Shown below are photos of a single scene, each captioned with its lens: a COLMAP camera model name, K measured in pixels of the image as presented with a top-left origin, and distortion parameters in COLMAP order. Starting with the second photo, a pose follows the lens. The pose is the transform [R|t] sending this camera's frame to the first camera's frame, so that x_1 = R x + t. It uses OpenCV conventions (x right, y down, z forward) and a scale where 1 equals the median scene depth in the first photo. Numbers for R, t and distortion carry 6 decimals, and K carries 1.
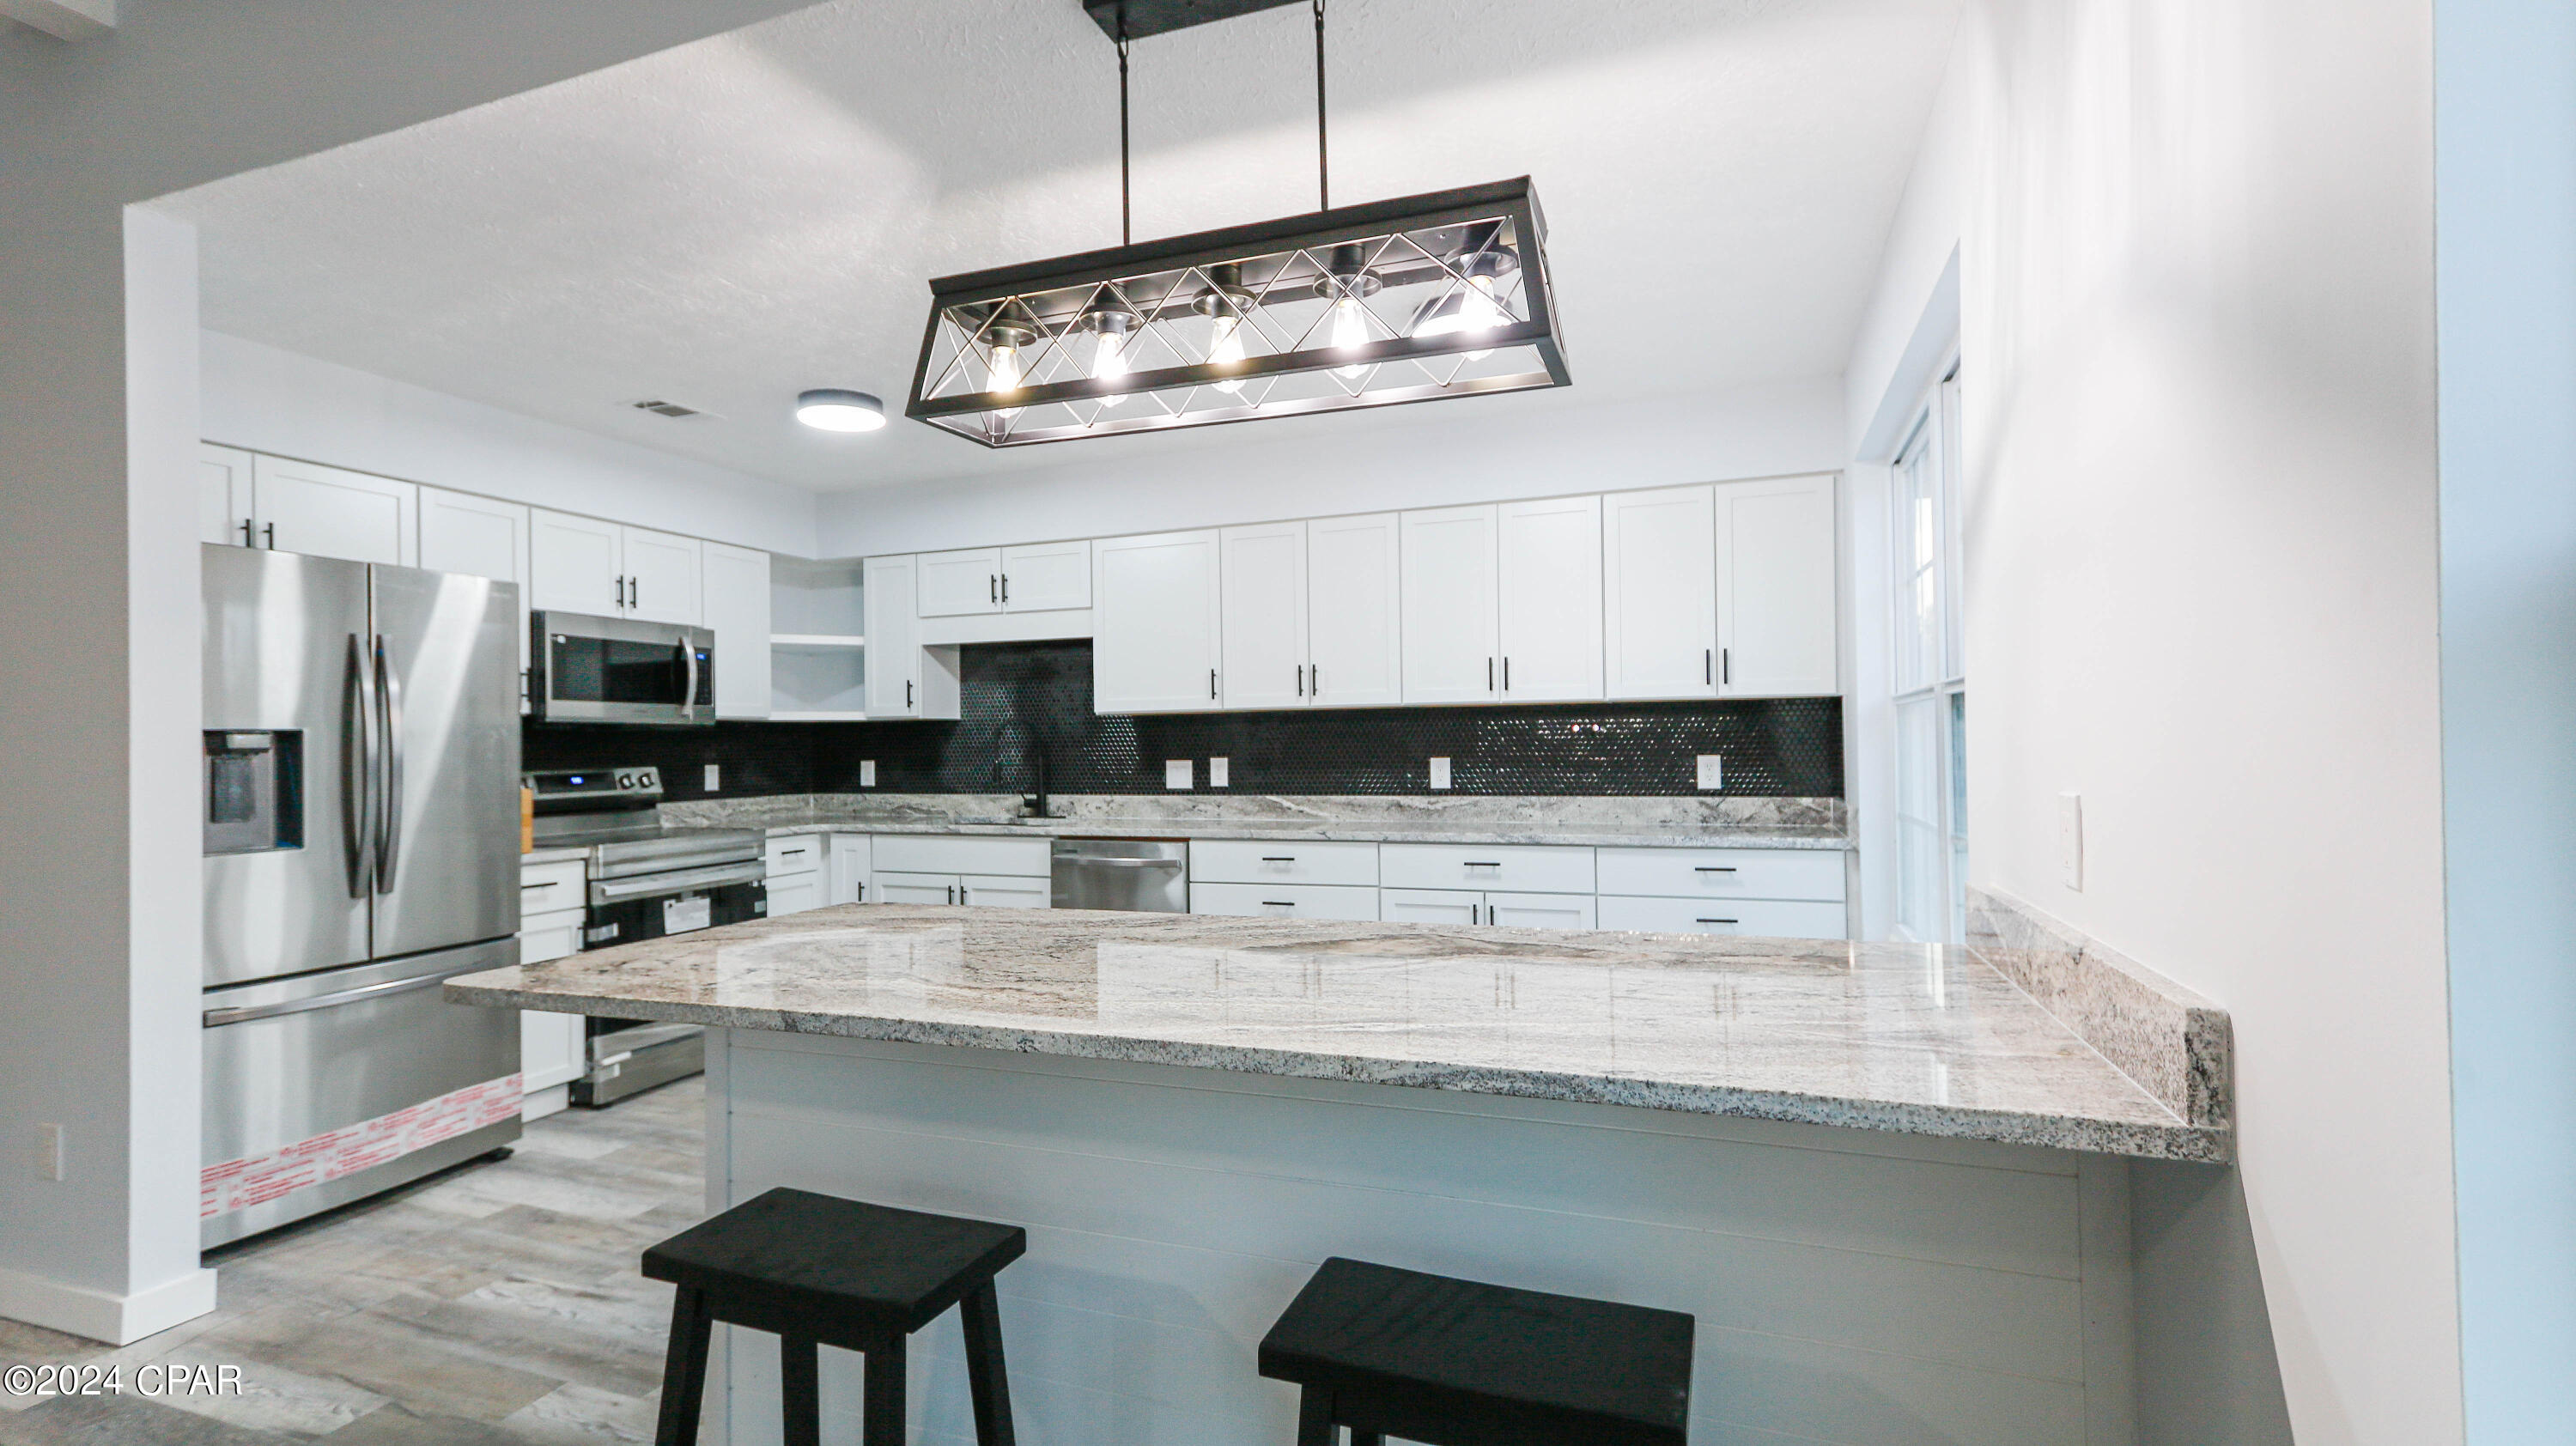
lens RADIAL K [[1171.6, 0, 1273.4], [0, 1171.6, 729.2], [0, 0, 1]] dist [0.017061, -0.001208]
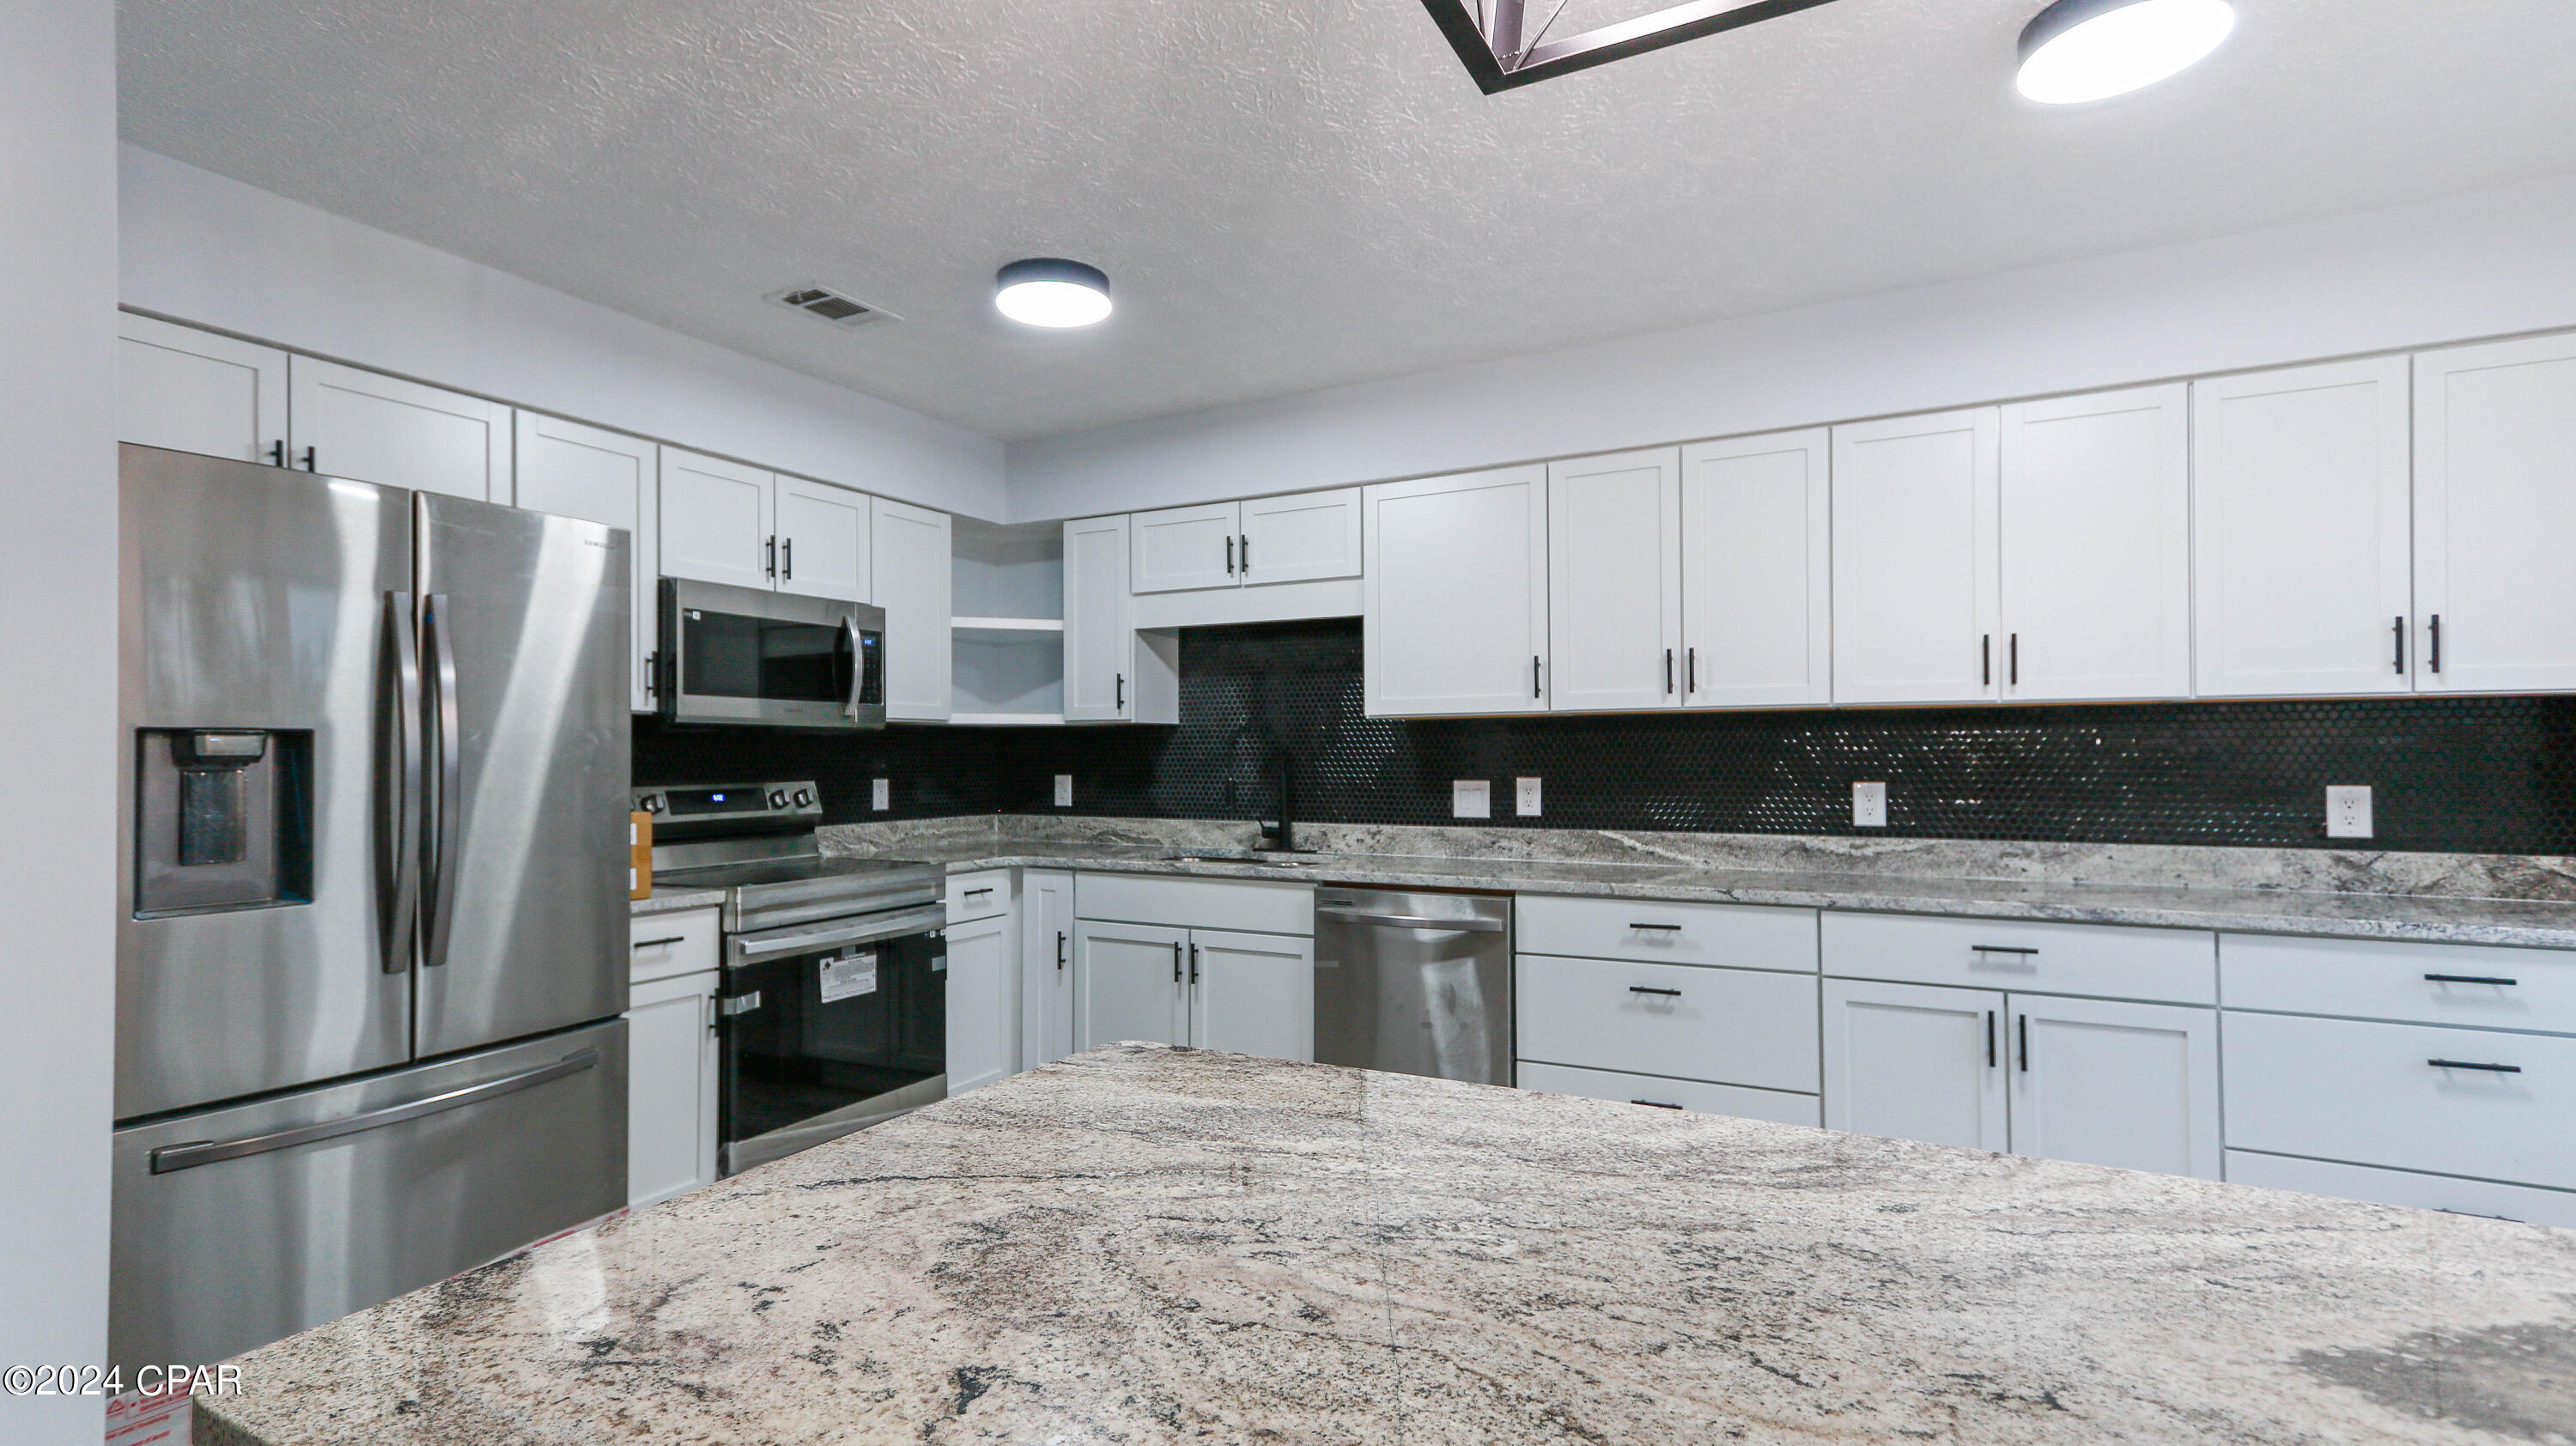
lens RADIAL K [[1207.4, 0, 1281.6], [0, 1207.4, 736.7], [0, 0, 1]] dist [0.020606, -0.001328]
pose [[0.991977, 0.007285, -0.126211, -0.131472], [-0.007506, 0.999971, -0.001282, 0.000904], [0.126198, 0.002219, 0.992003, 0.276704]]
